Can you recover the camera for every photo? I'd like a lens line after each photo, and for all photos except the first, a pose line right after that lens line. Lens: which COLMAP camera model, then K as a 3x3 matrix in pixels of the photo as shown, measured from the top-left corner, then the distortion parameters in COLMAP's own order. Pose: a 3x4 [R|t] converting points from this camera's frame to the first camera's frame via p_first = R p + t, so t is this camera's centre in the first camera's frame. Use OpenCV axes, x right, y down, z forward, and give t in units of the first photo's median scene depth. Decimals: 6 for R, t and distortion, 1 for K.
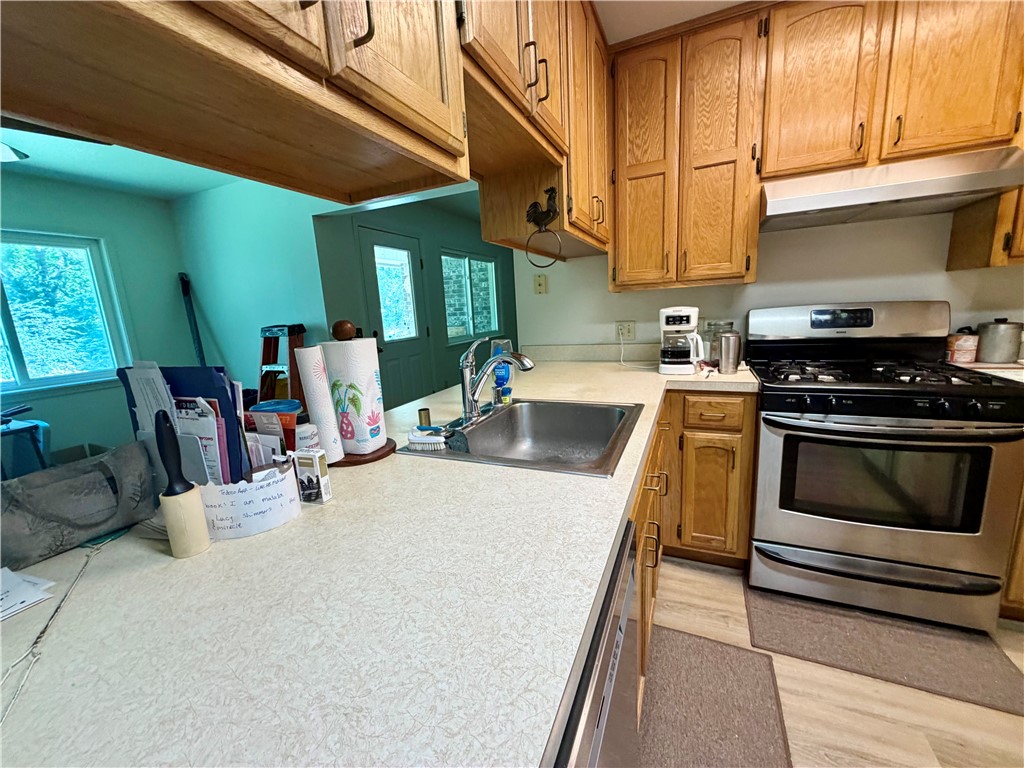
lens RADIAL K [[410.2, 0, 508.1], [0, 410.2, 385.5], [0, 0, 1]] dist [0.001085, 0.000084]
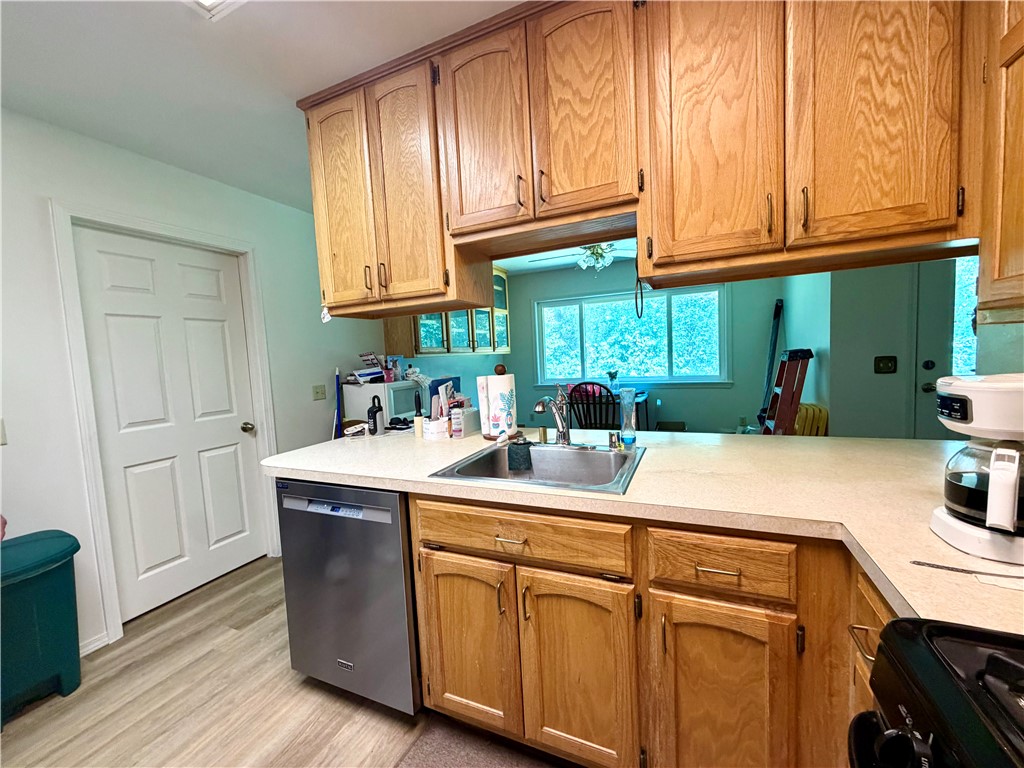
lens RADIAL K [[410.2, 0, 508.1], [0, 410.2, 385.5], [0, 0, 1]] dist [0.001085, 0.000084]
pose [[0.000463, 0.130169, -0.991492, 0.854031], [-0.136563, 0.982211, 0.128887, -0.182972], [0.990631, 0.135342, 0.018231, 0.591414]]
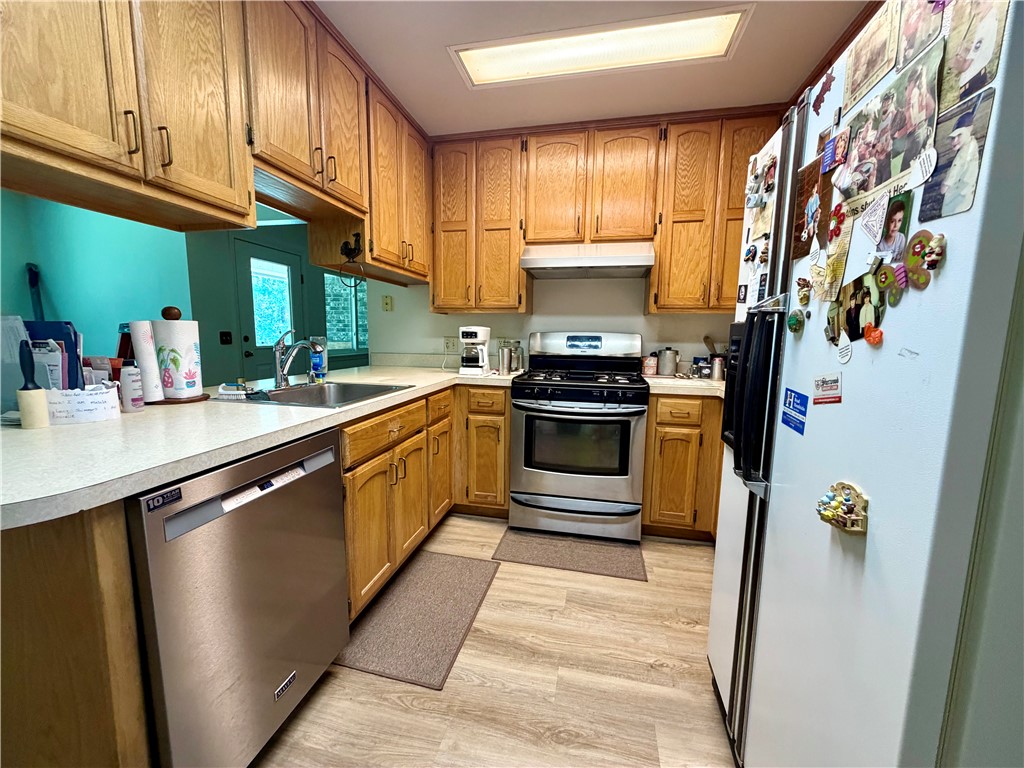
lens RADIAL K [[410.2, 0, 508.1], [0, 410.2, 385.5], [0, 0, 1]] dist [0.001085, 0.000084]
pose [[0.976623, 0.043170, 0.210582, 0.270480], [-0.029144, 0.997173, -0.069264, 0.106534], [-0.212976, 0.061507, 0.975119, -0.381429]]
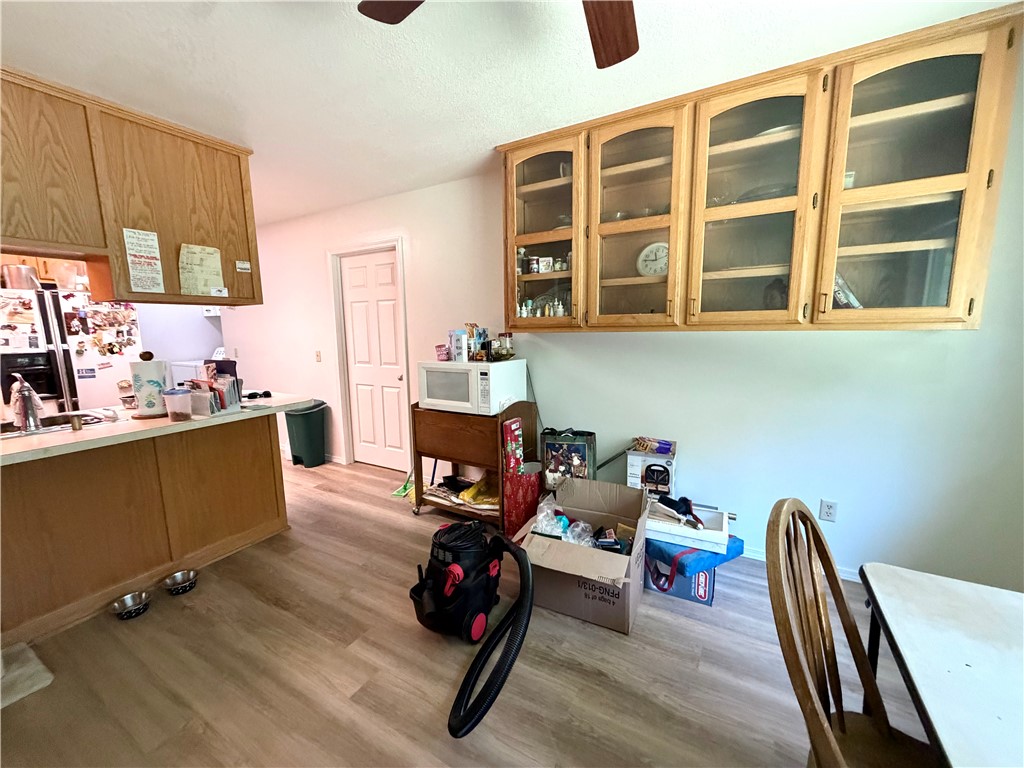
lens RADIAL K [[412.1, 0, 514.2], [0, 412.1, 386.2], [0, 0, 1]] dist [-0.000249, 0.000082]
pose [[-0.992721, 0.054372, 0.107467, -1.426648], [0.086568, 0.942492, 0.322823, -0.286120], [-0.083734, 0.329776, -0.940338, 1.610416]]
